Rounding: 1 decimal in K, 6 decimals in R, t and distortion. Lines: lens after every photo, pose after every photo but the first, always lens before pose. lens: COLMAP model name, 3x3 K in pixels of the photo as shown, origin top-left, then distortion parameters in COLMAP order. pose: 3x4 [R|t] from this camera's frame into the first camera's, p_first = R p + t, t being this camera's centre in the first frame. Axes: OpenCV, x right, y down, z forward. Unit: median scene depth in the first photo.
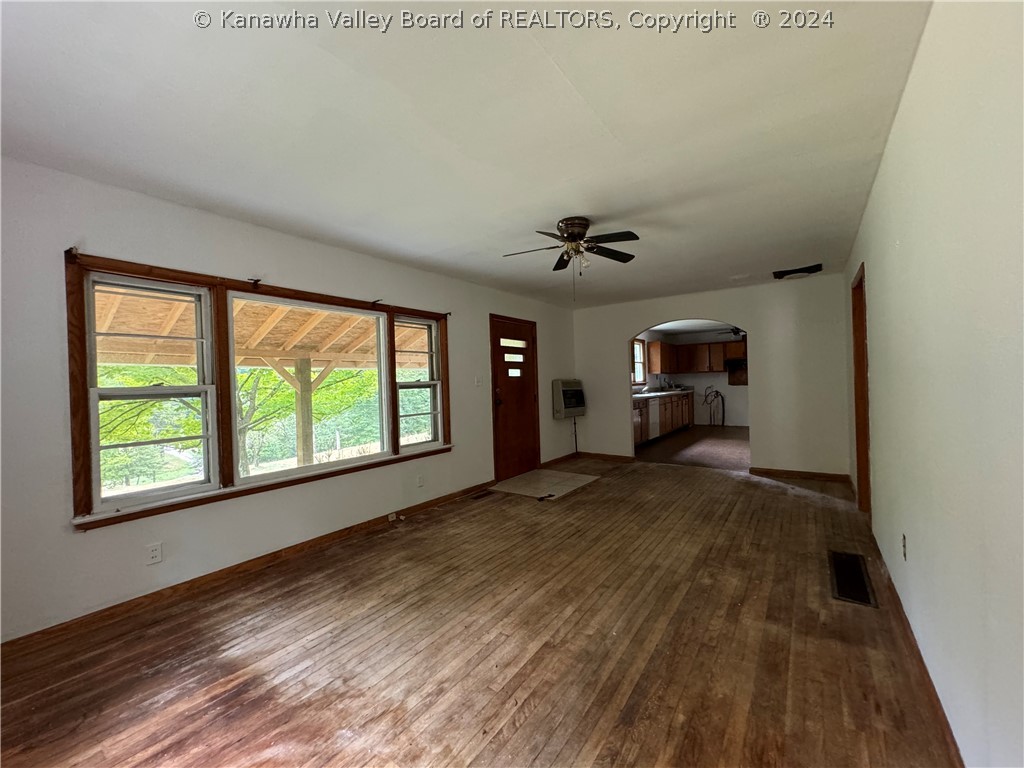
lens RADIAL K [[408.3, 0, 513.5], [0, 408.3, 383.5], [0, 0, 1]] dist [0.000164, 0.000453]
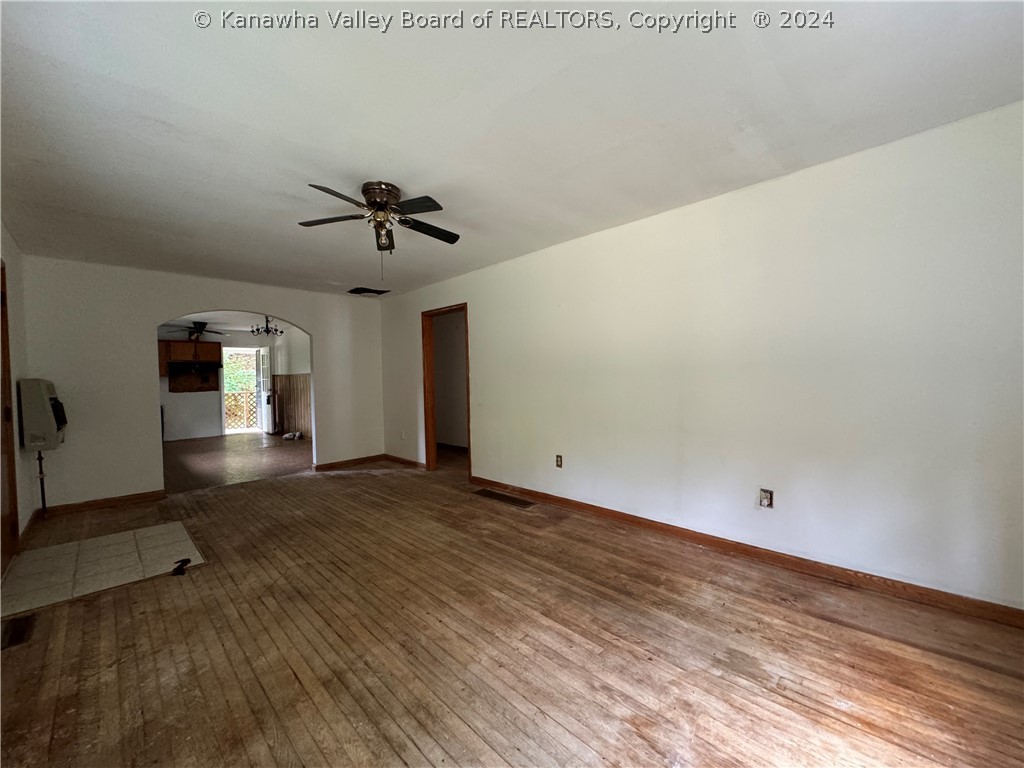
lens RADIAL K [[408.3, 0, 508.8], [0, 408.3, 386.3], [0, 0, 1]] dist [0.000164, 0.000453]
pose [[0.162361, 0.001562, 0.986730, -0.776240], [0.018624, 0.999816, -0.004647, 0.034473], [-0.986556, 0.019131, 0.162302, 0.709555]]
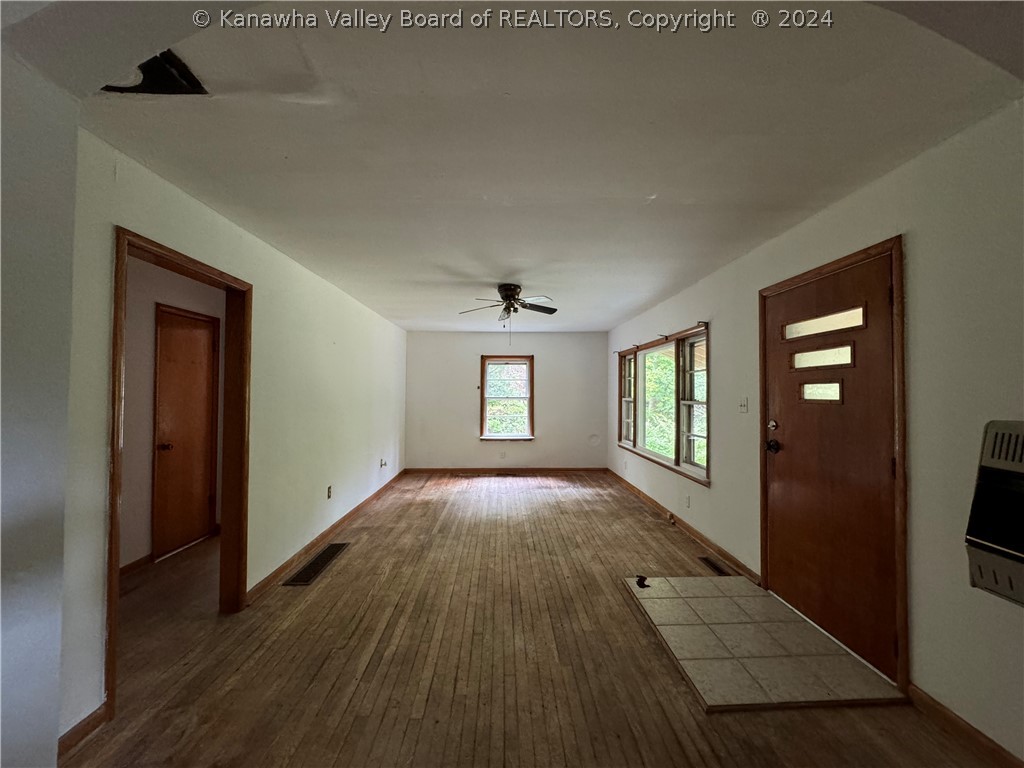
lens RADIAL K [[408.3, 0, 516.8], [0, 408.3, 387.0], [0, 0, 1]] dist [0.000164, 0.000453]
pose [[-0.786916, 0.018993, -0.616768, 1.131750], [0.019638, 0.999791, 0.005732, -0.086272], [0.616748, -0.007601, -0.787124, 2.437090]]
